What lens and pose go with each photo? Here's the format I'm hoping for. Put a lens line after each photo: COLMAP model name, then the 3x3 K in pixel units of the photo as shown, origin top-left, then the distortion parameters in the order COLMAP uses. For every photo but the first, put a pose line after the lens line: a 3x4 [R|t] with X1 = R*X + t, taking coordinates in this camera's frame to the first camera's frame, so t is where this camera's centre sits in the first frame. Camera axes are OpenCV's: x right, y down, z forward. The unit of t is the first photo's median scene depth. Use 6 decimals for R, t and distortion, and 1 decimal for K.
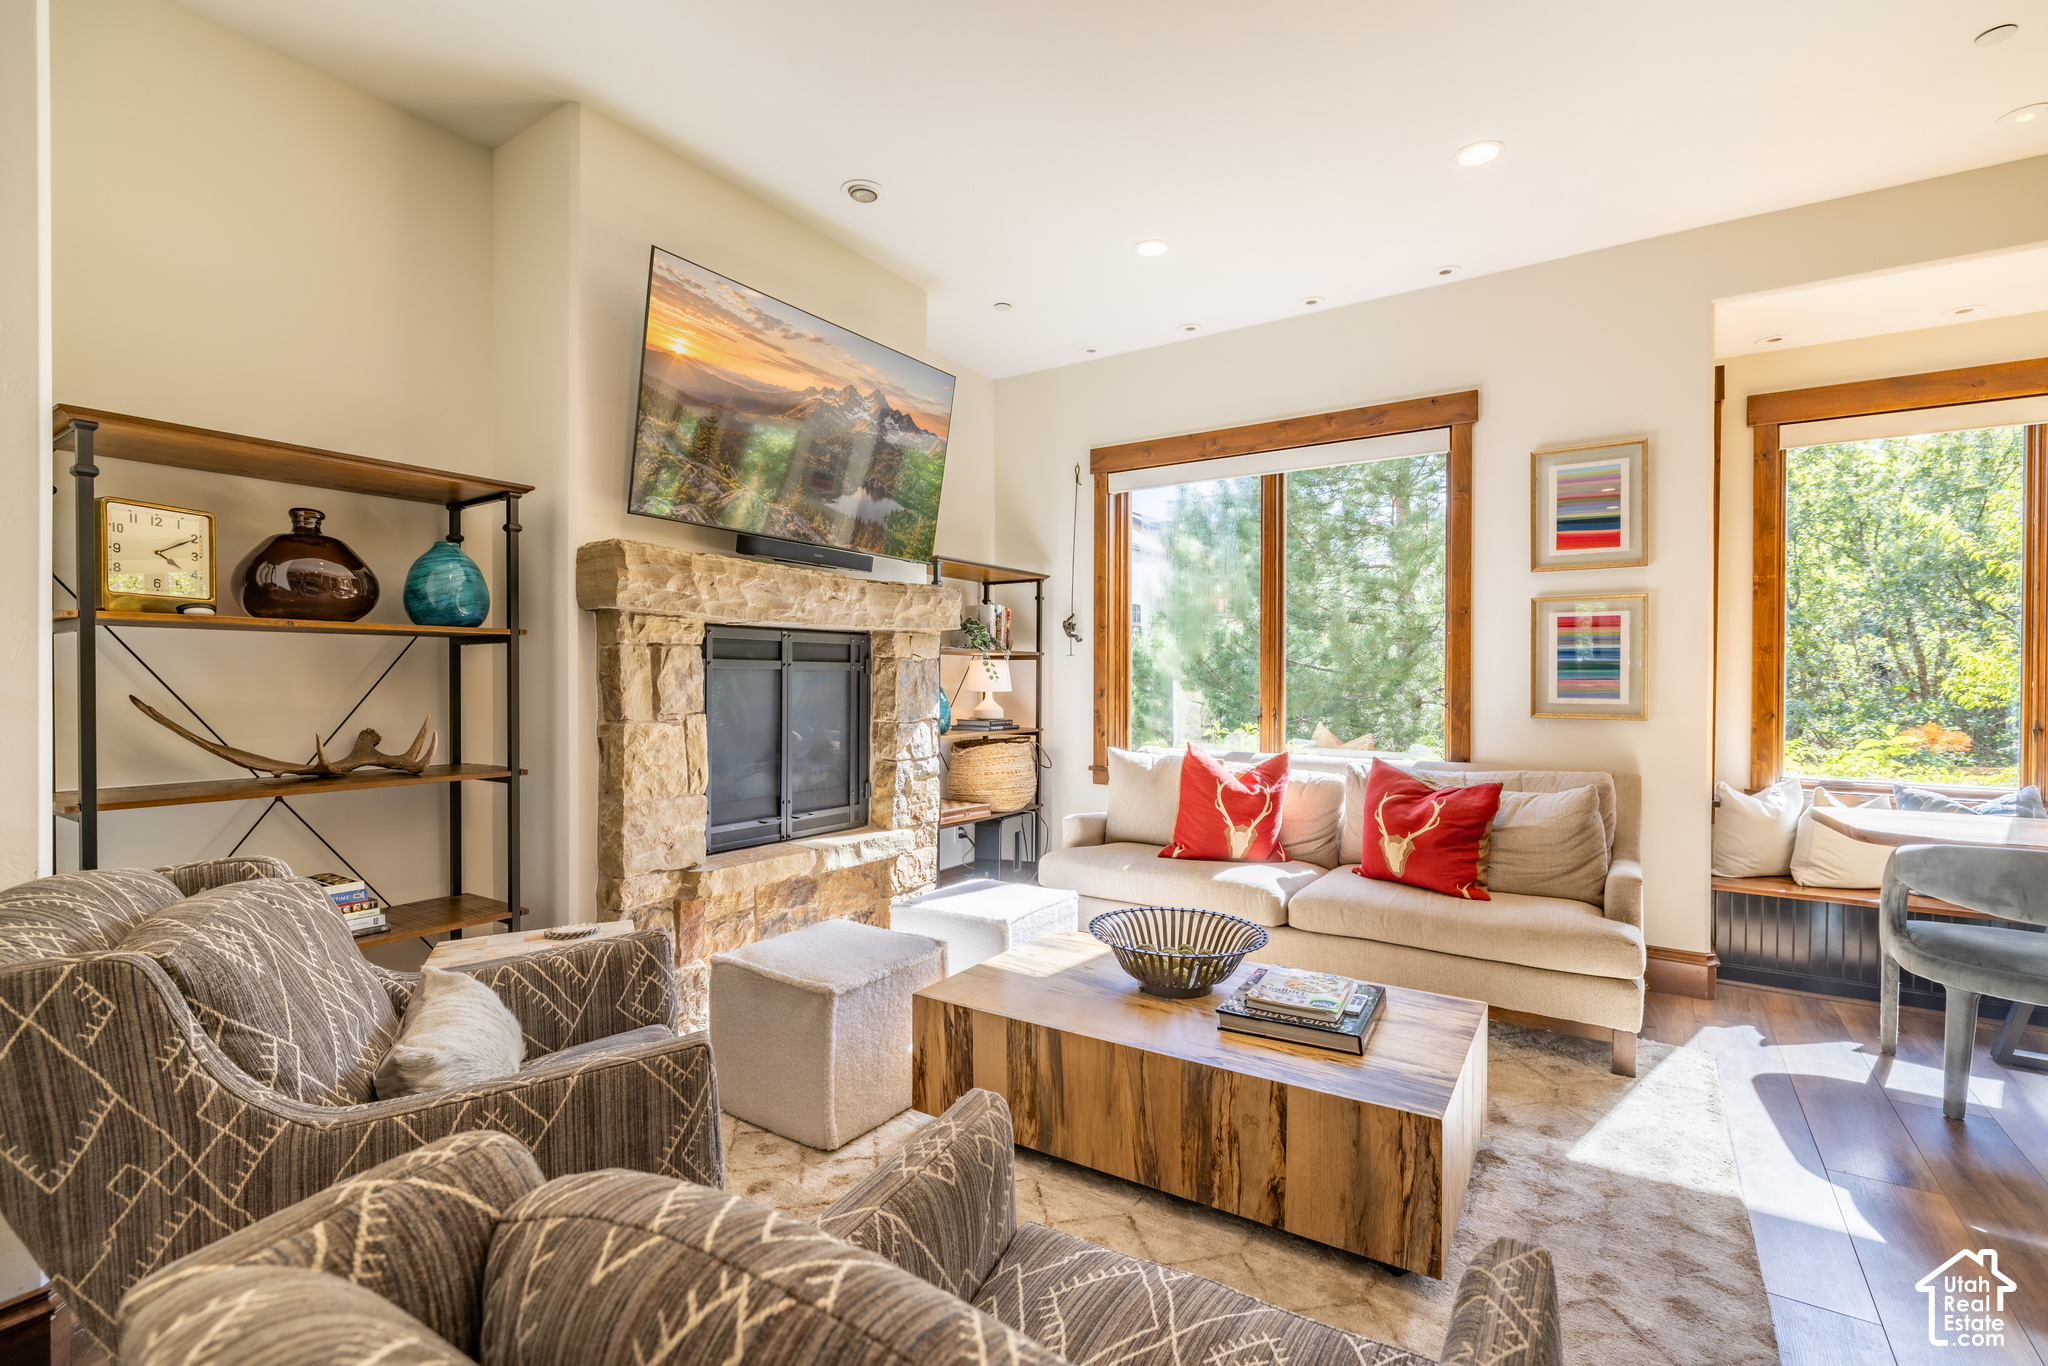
lens RADIAL K [[920.5, 0, 1025.7], [0, 920.5, 674.7], [0, 0, 1]] dist [-0.002231, -0.000432]
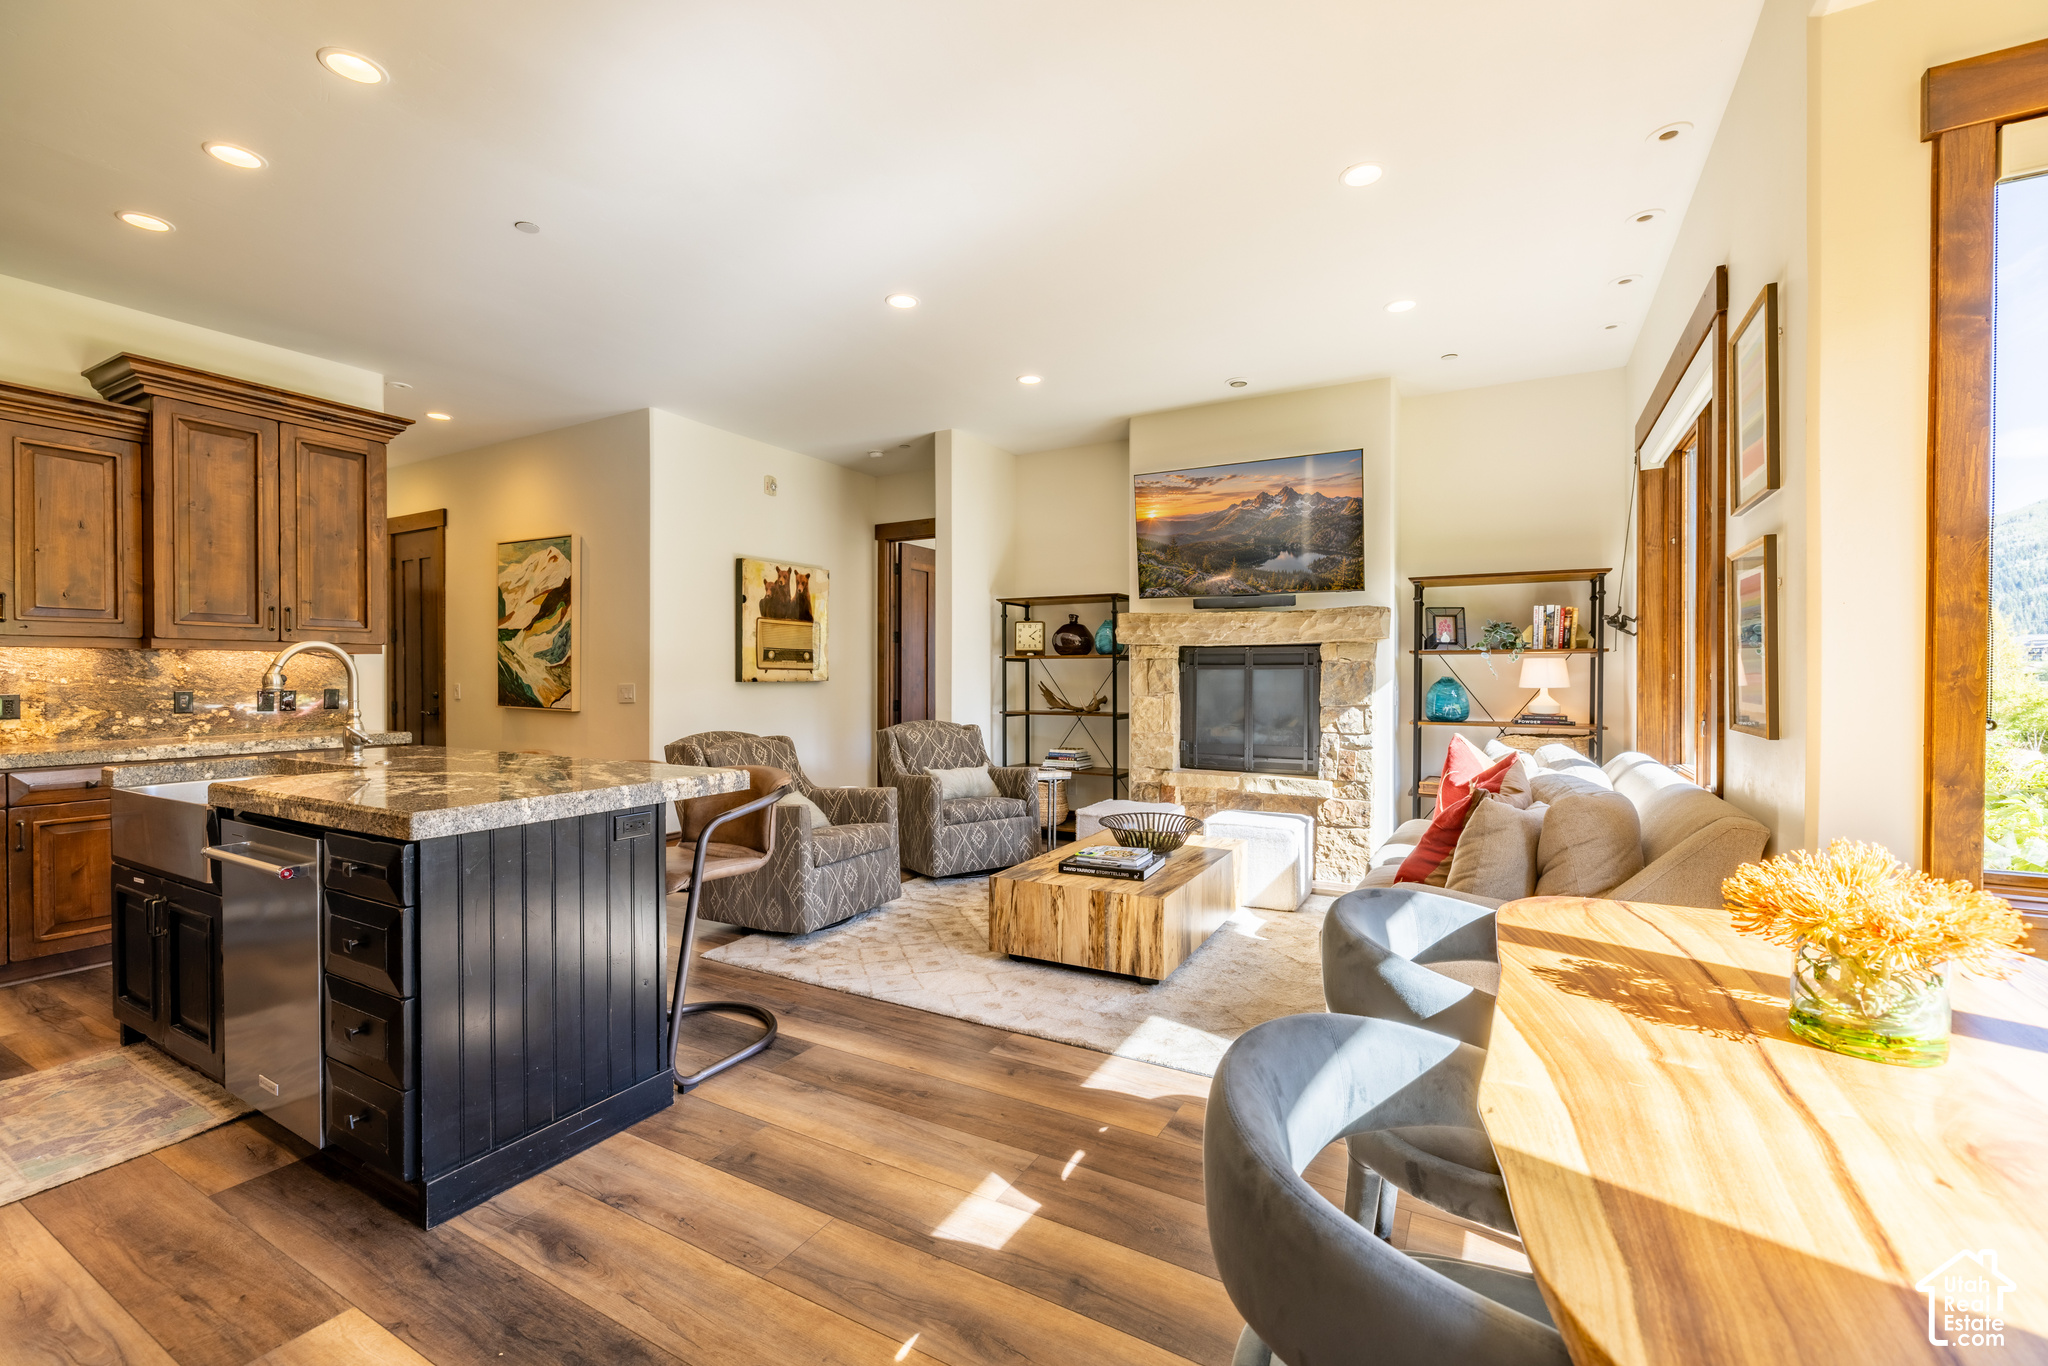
lens RADIAL K [[860.7, 0, 1030.2], [0, 860.7, 677.0], [0, 0, 1]] dist [0.001269, 0.000154]
pose [[0.075560, -0.001300, -0.997140, 1.269737], [0.002099, 0.999997, -0.001145, 0.007849], [0.997139, -0.002007, 0.075562, 0.481272]]
